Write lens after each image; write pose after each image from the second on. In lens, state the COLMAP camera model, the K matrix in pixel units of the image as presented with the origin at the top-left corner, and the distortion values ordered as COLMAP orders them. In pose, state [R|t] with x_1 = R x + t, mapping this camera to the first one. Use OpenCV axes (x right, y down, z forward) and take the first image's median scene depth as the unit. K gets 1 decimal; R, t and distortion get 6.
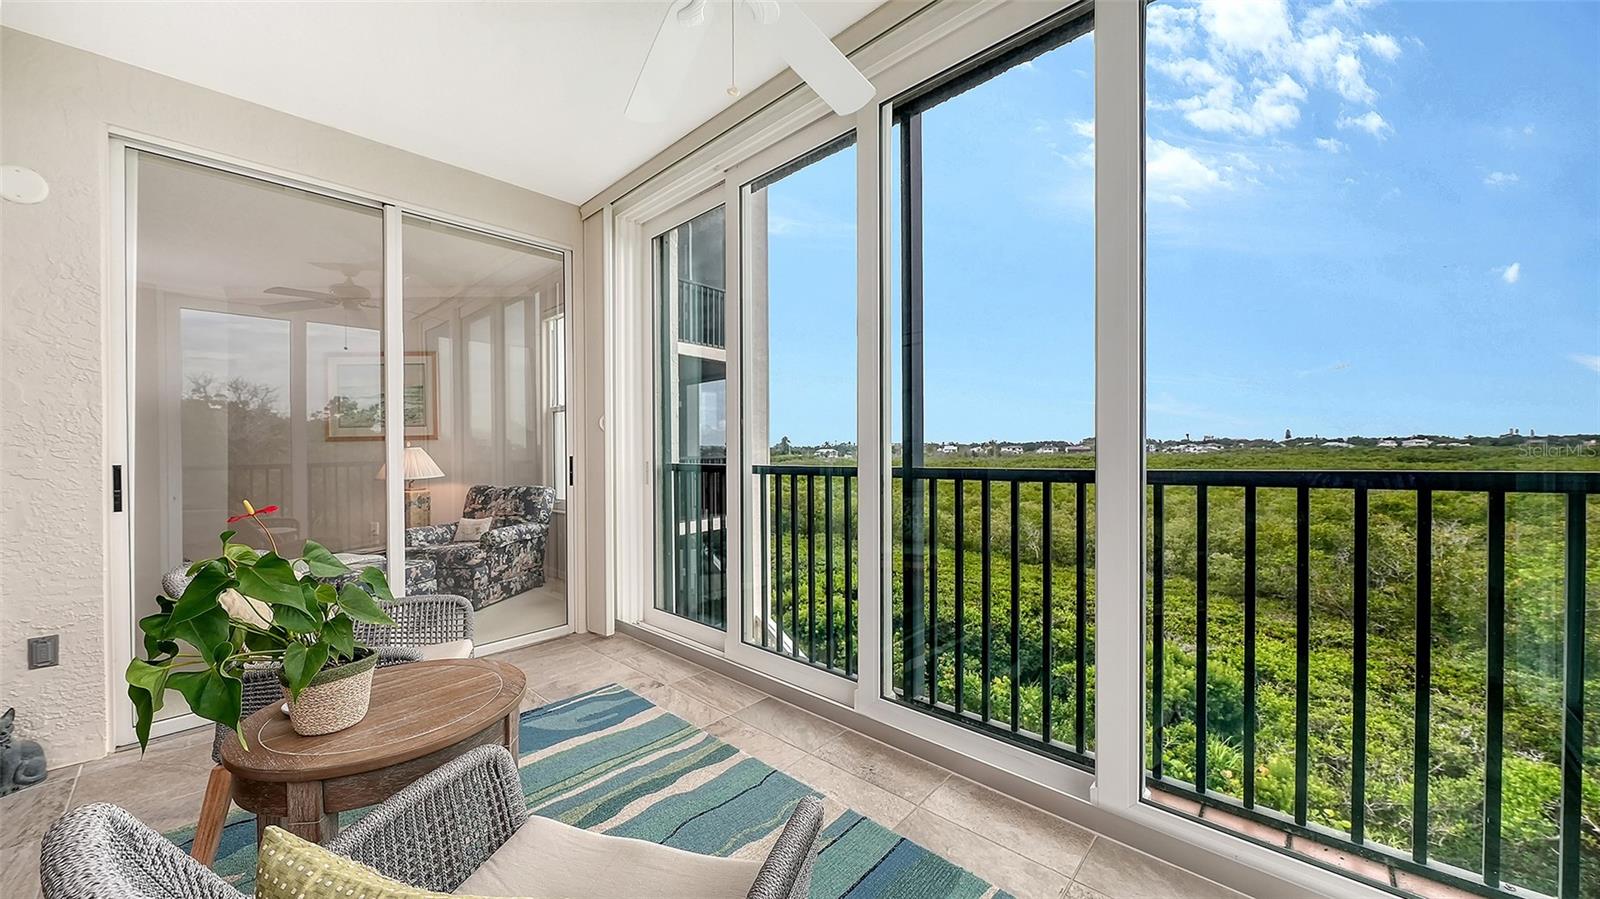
lens RADIAL K [[560.9, 0, 789.7], [0, 560.9, 443.9], [0, 0, 1]] dist [-0.011492, -0.000370]
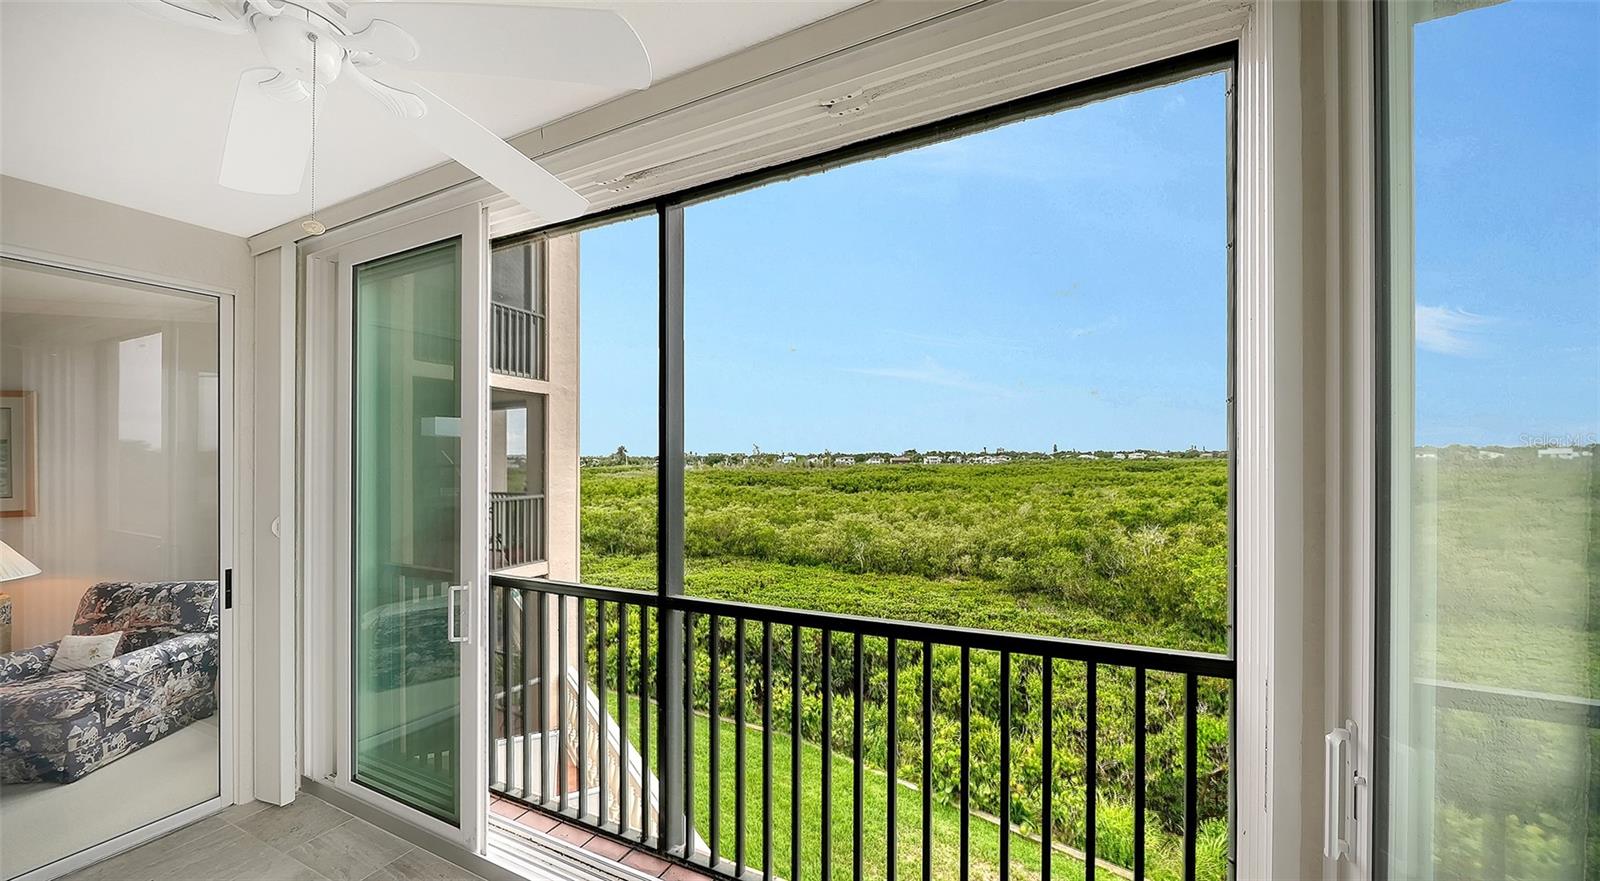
lens RADIAL K [[558.1, 0, 816.1], [0, 558.1, 451.9], [0, 0, 1]] dist [-0.009792, 0.000196]
pose [[0.947616, 0.007213, 0.319329, 0.087497], [-0.006530, 0.999974, -0.003209, -0.103452], [-0.319344, 0.000956, 0.947638, 0.043135]]
